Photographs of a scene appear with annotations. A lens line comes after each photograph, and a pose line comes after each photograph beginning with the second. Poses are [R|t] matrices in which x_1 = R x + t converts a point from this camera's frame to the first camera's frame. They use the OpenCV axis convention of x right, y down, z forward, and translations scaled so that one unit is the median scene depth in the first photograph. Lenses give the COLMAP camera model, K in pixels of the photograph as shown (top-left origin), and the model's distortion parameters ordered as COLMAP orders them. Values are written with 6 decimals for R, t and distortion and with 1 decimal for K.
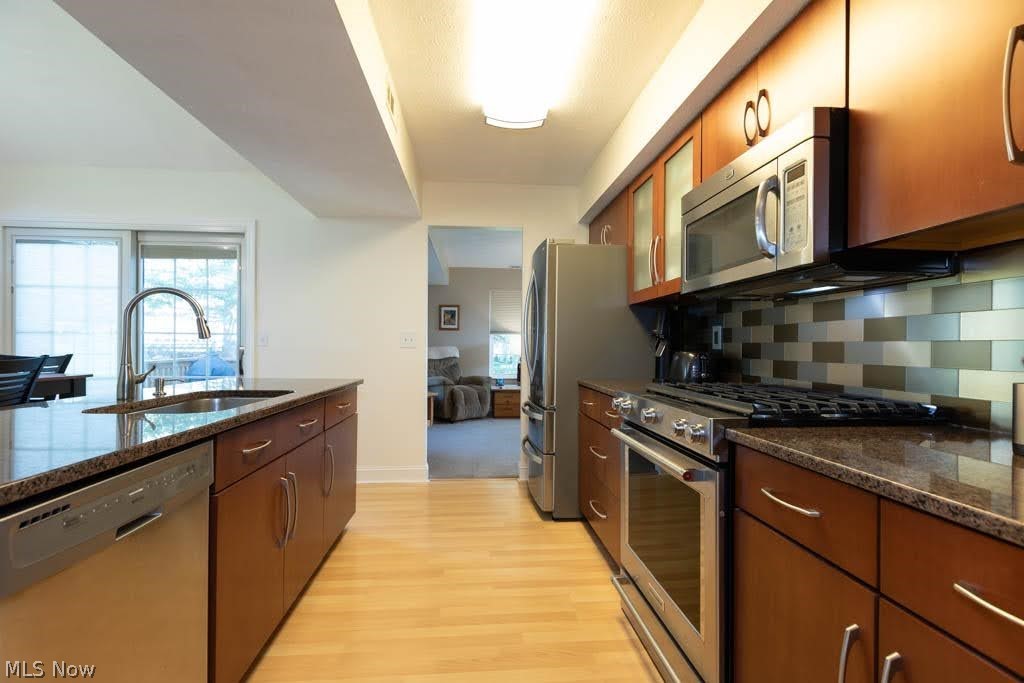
lens RADIAL K [[456.3, 0, 513.0], [0, 456.3, 344.1], [0, 0, 1]] dist [0.004355, -0.003781]
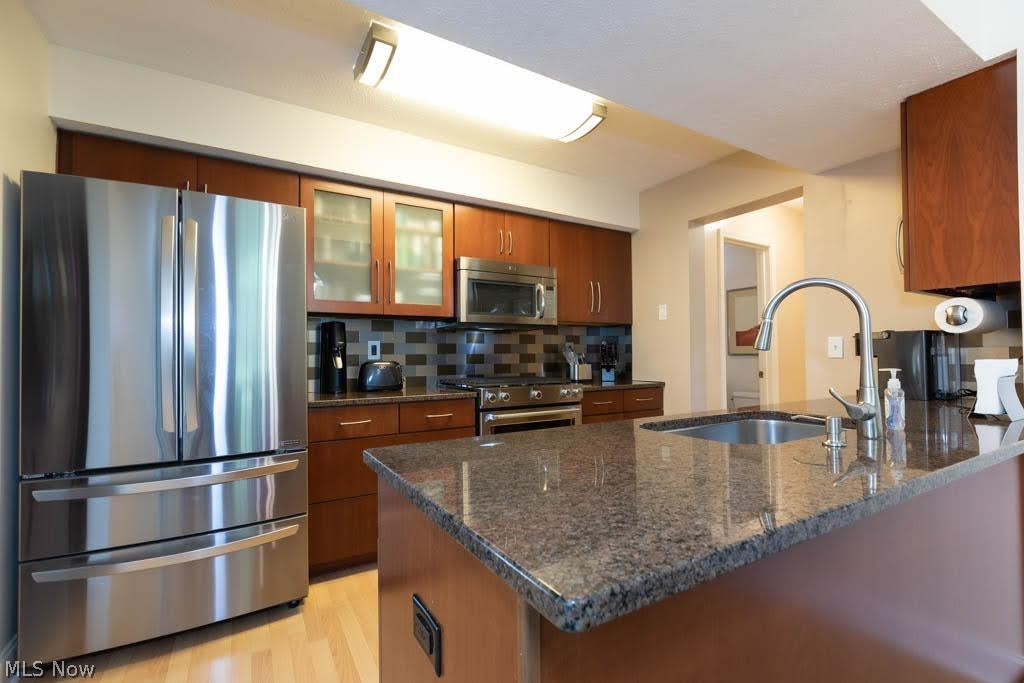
lens RADIAL K [[456.3, 0, 516.7], [0, 456.3, 343.4], [0, 0, 1]] dist [0.004355, -0.003781]
pose [[-0.436018, 0.017963, 0.899759, -0.768477], [0.003061, 0.999825, -0.018477, -0.007870], [-0.899933, -0.005303, -0.435997, 1.096264]]
